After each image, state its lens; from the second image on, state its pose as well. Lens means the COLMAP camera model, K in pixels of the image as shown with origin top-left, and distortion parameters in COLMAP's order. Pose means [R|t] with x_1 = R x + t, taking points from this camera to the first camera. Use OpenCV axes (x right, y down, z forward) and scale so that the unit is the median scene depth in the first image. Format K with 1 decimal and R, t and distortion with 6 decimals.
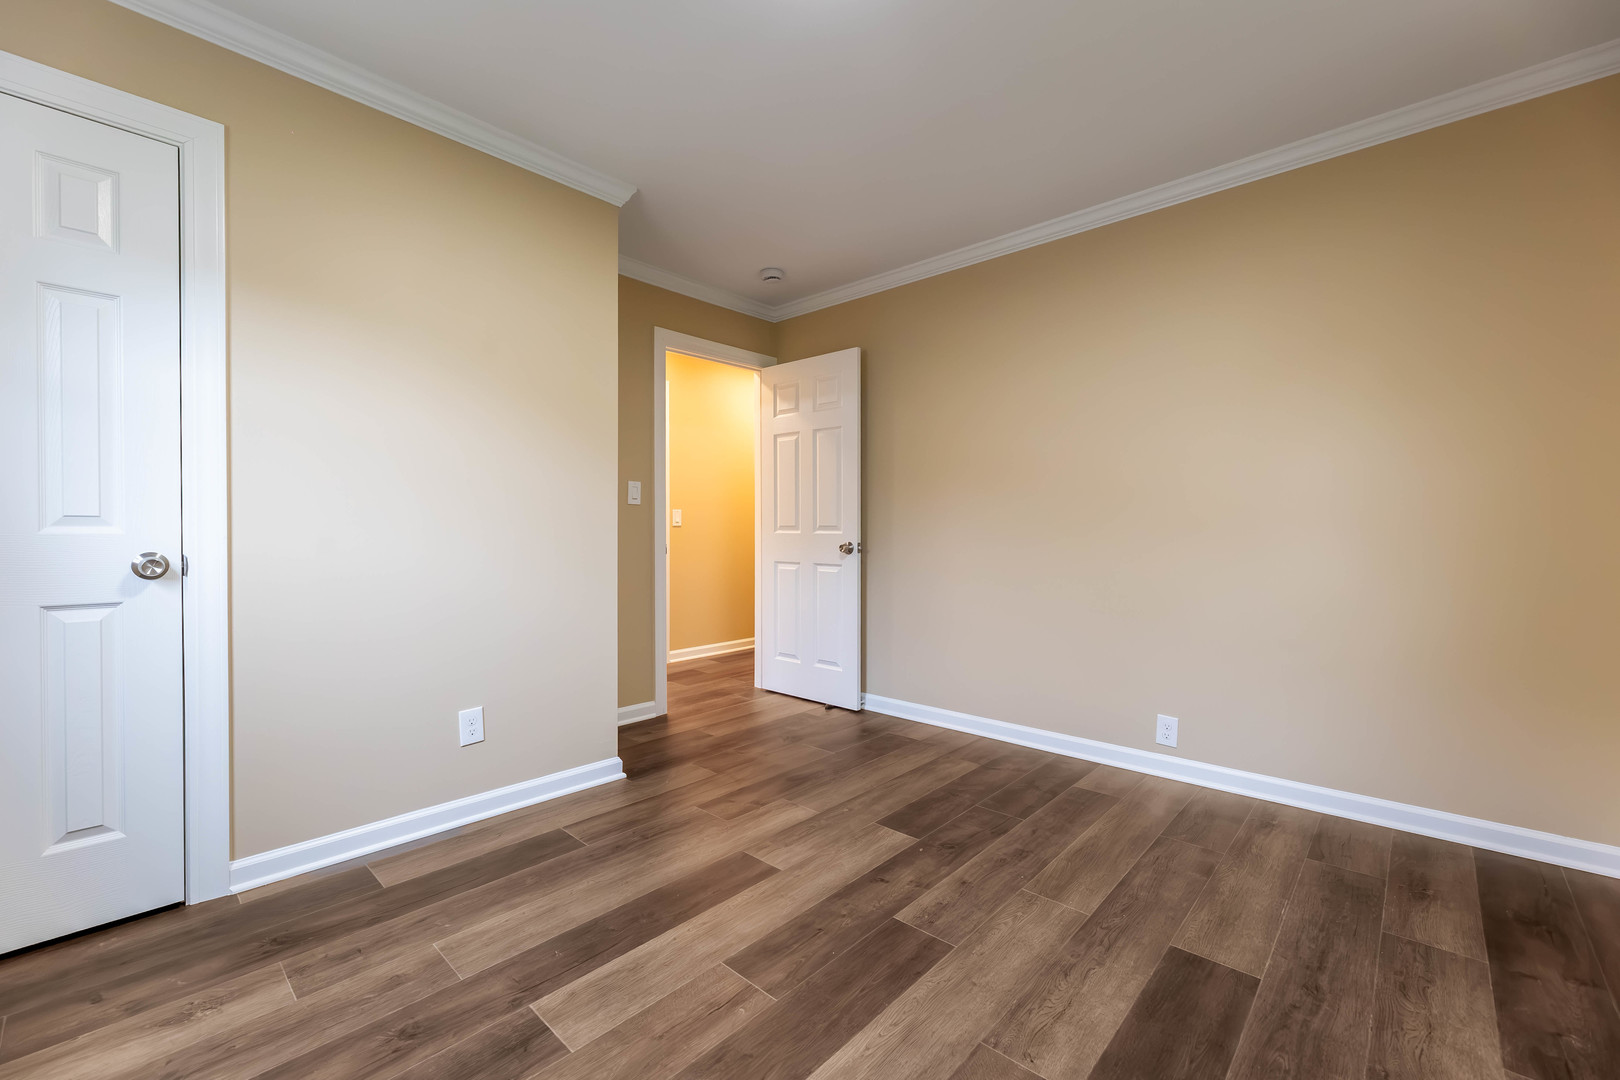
lens RADIAL K [[665.2, 0, 799.9], [0, 665.2, 542.3], [0, 0, 1]] dist [-0.000140, -0.000027]
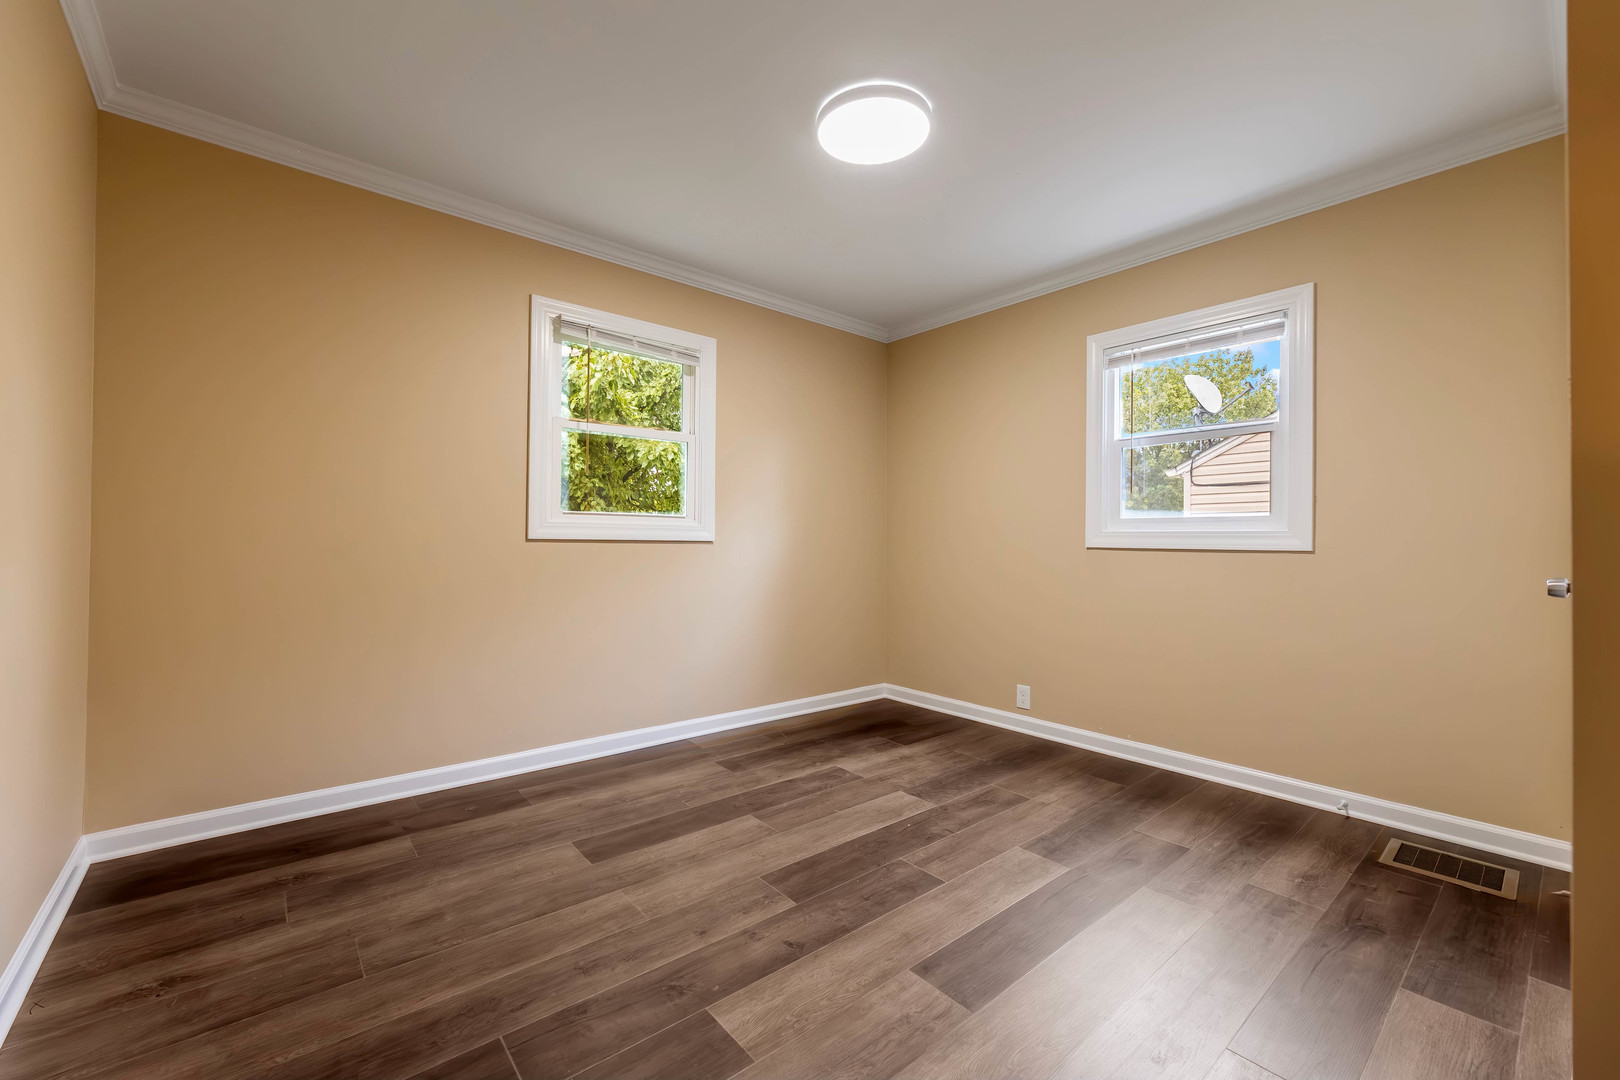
lens RADIAL K [[646.1, 0, 799.2], [0, 646.1, 543.2], [0, 0, 1]] dist [0.000454, 0.000017]
pose [[-0.992232, -0.014867, 0.123512, 0.016733], [-0.011893, 0.999622, 0.024783, -0.042104], [-0.123834, 0.023122, -0.992034, 1.932821]]
